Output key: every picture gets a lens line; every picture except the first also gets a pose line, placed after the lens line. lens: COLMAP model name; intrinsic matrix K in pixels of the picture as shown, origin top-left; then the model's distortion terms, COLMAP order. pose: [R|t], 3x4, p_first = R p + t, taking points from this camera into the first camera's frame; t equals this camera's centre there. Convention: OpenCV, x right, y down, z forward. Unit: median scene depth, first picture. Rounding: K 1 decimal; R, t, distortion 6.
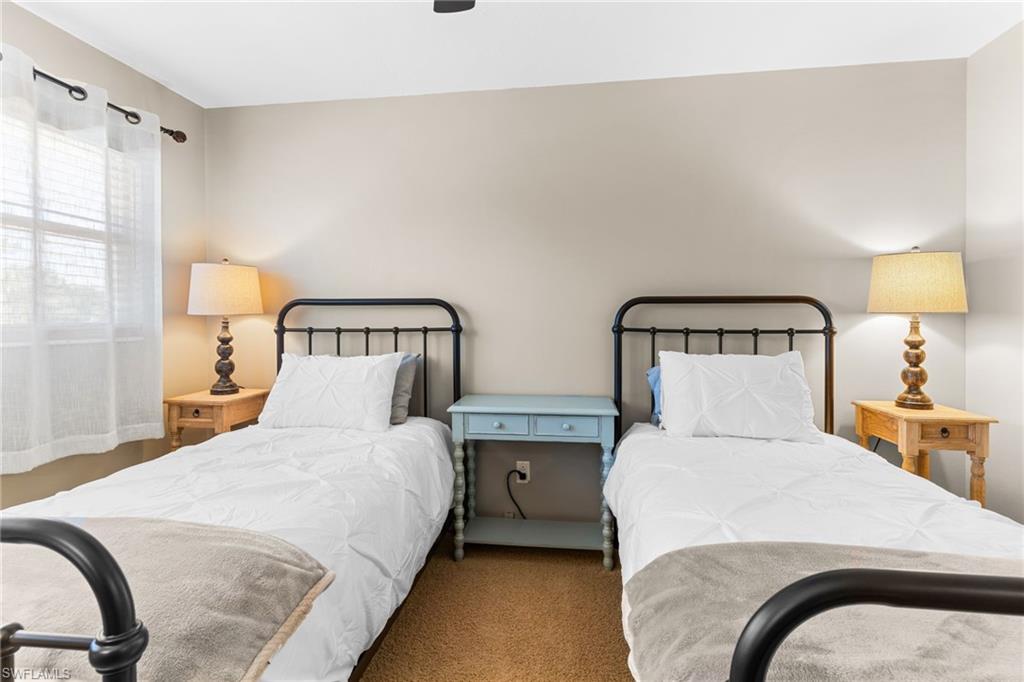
lens RADIAL K [[490.7, 0, 508.0], [0, 490.7, 318.4], [0, 0, 1]] dist [-0.000465, 0.000092]
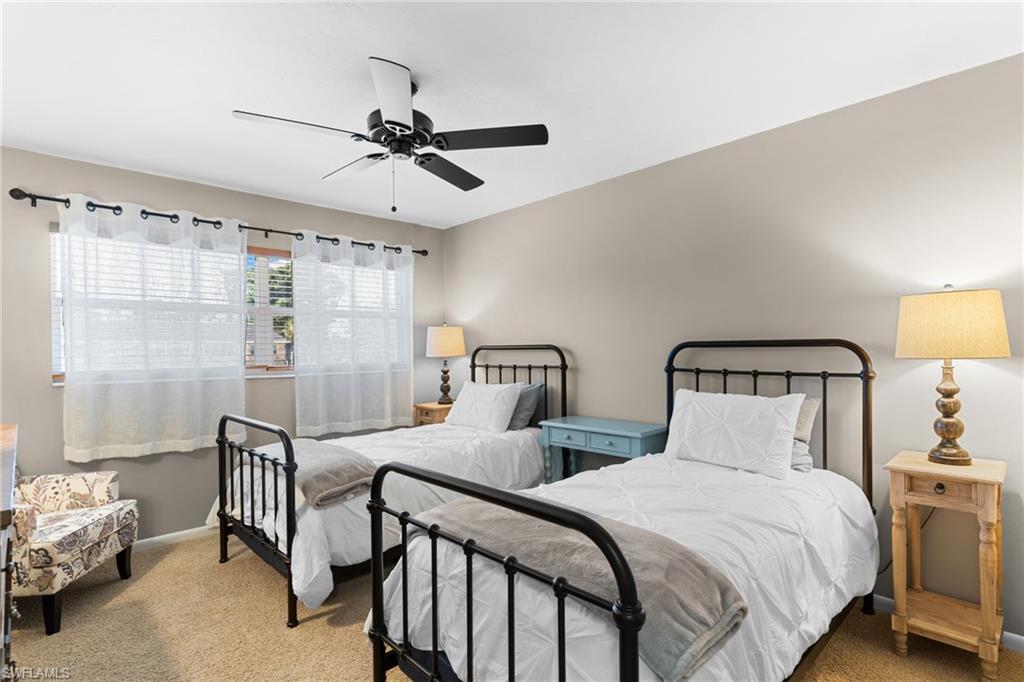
lens RADIAL K [[499.5, 0, 512.0], [0, 499.5, 341.0], [0, 0, 1]] dist [0.000835, 0.000141]
pose [[0.787088, -0.018193, -0.616572, 0.698144], [0.012948, 0.999832, -0.012973, -0.037200], [0.616704, 0.002228, 0.787192, -0.204986]]
